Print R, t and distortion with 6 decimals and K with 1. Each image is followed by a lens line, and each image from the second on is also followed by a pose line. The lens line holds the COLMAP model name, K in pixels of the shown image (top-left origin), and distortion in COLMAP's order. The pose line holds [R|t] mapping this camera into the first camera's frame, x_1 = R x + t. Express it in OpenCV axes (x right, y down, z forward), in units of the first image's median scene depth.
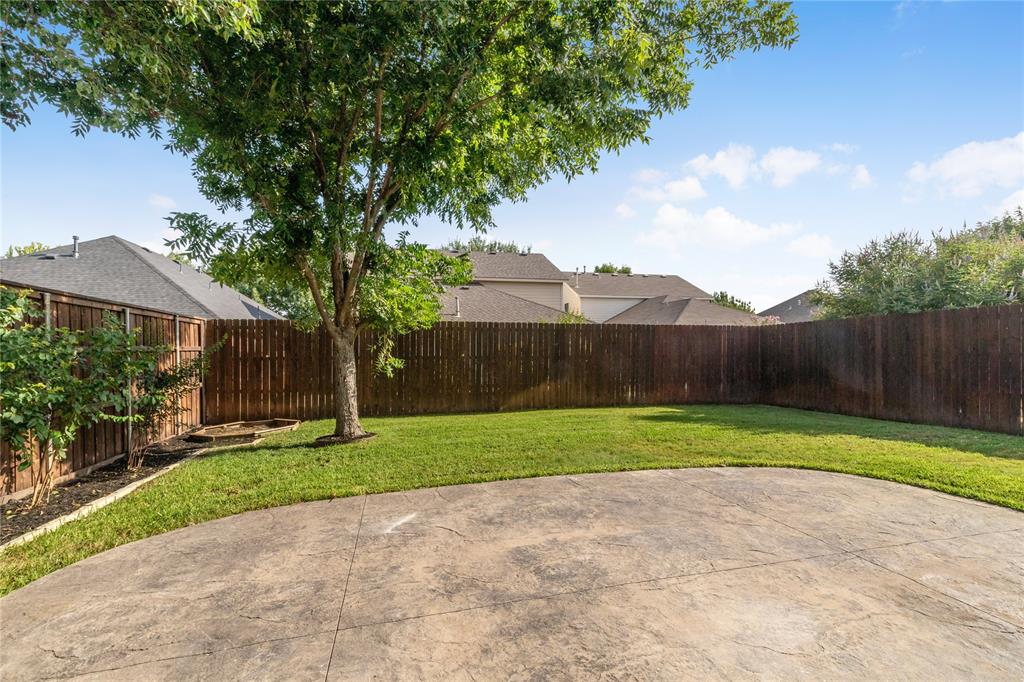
lens RADIAL K [[478.9, 0, 511.5], [0, 478.9, 345.0], [0, 0, 1]] dist [0.007178, -0.000743]
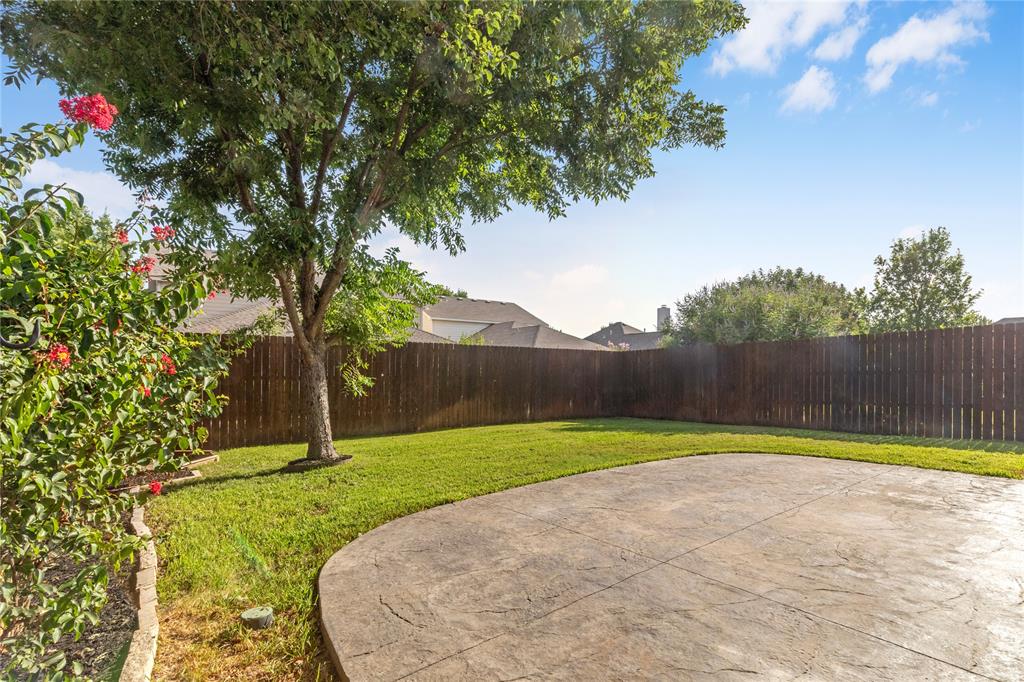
lens RADIAL K [[478.9, 0, 543.3], [0, 478.9, 366.6], [0, 0, 1]] dist [0.007178, -0.000743]
pose [[0.917182, 0.005946, 0.398425, -0.295747], [-0.004585, 0.999980, -0.004369, 0.010289], [-0.398443, 0.002181, 0.917191, -0.028660]]
